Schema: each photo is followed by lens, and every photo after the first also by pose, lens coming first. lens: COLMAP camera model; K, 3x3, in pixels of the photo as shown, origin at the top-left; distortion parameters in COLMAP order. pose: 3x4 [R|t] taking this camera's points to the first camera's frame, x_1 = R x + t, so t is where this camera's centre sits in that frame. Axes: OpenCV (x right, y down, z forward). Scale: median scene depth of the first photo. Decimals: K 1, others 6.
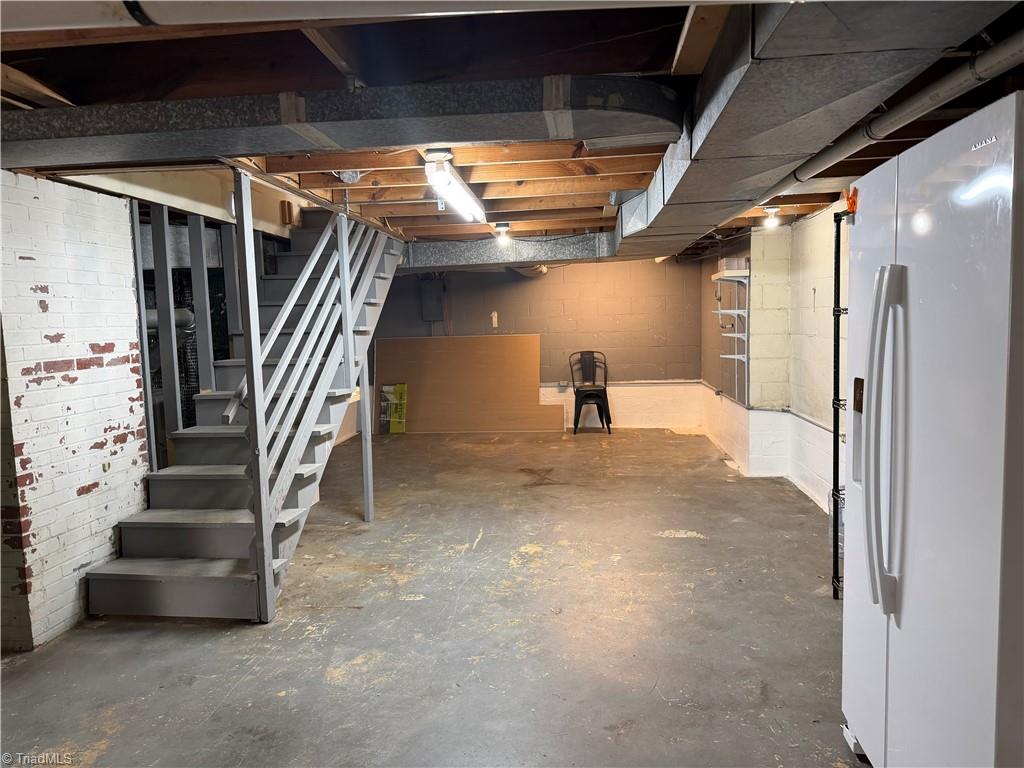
lens RADIAL K [[722.6, 0, 512.0], [0, 722.6, 384.0], [0, 0, 1]] dist [0.126199, -0.179097]
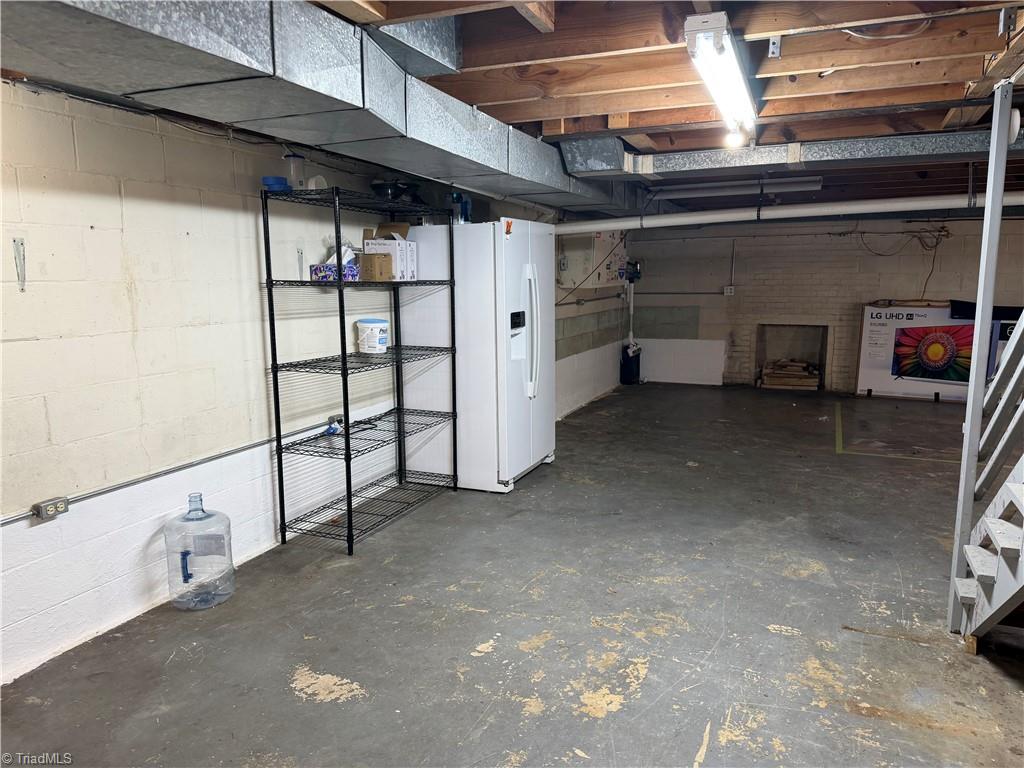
lens RADIAL K [[722.6, 0, 512.0], [0, 722.6, 384.0], [0, 0, 1]] dist [0.126199, -0.179097]
pose [[-0.958299, -0.010733, 0.285566, -0.077382], [0.056305, 0.972614, 0.225504, -0.161416], [-0.280165, 0.232179, -0.931451, 1.726977]]
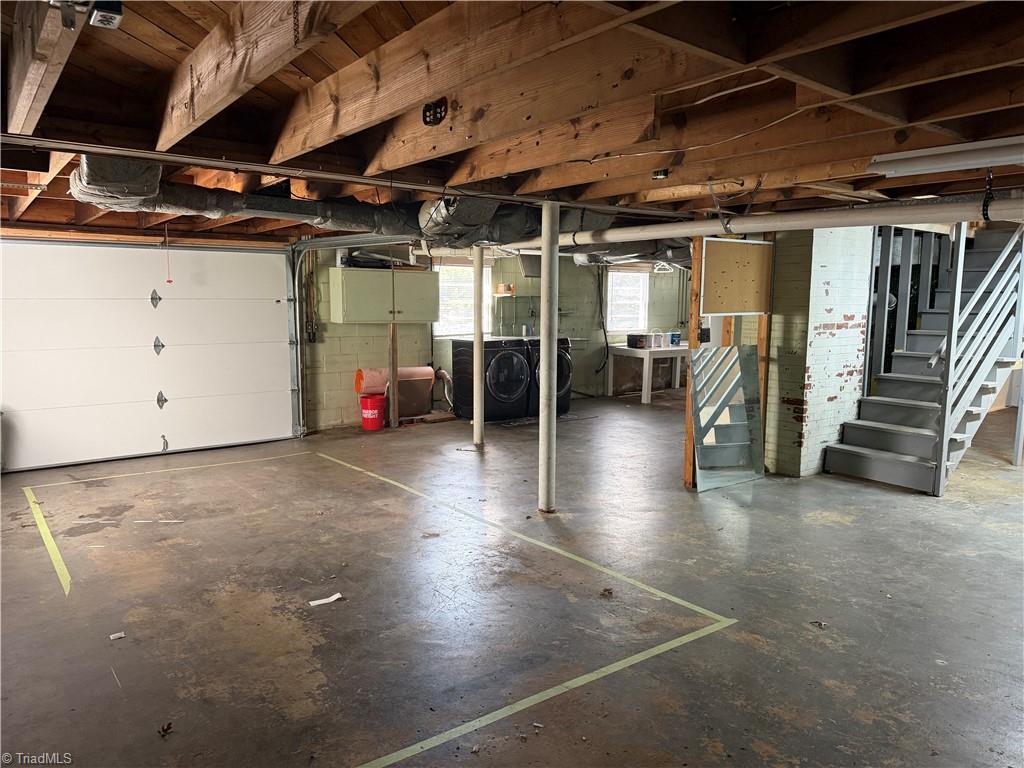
lens RADIAL K [[711.6, 0, 512.3], [0, 711.6, 388.6], [0, 0, 1]] dist [0.001023, -0.003245]
pose [[0.684833, 0.124349, -0.718012, 0.101033], [-0.091078, 0.992212, 0.084967, 0.043303], [0.722986, 0.007207, 0.690825, -0.662397]]
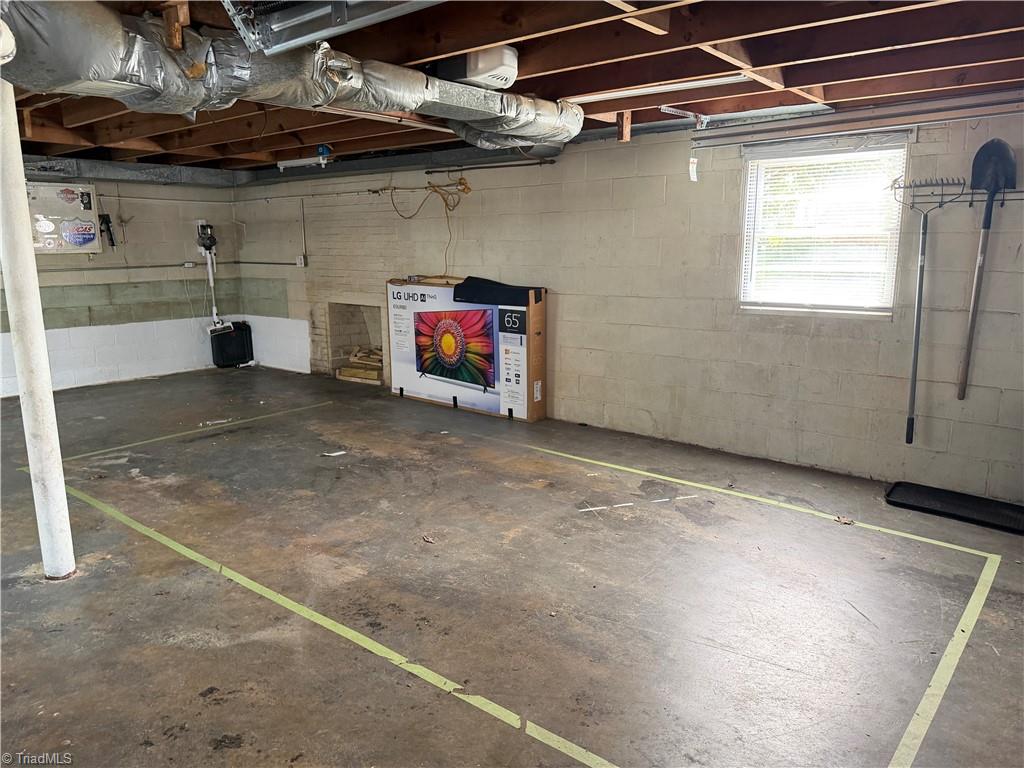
lens RADIAL K [[722.6, 0, 512.0], [0, 722.6, 384.0], [0, 0, 1]] dist [0.126199, -0.179097]
pose [[-0.837916, -0.068498, 0.541484, -1.631608], [0.080198, 0.965874, 0.246285, -0.003994], [-0.539875, 0.249792, -0.803828, 0.630012]]
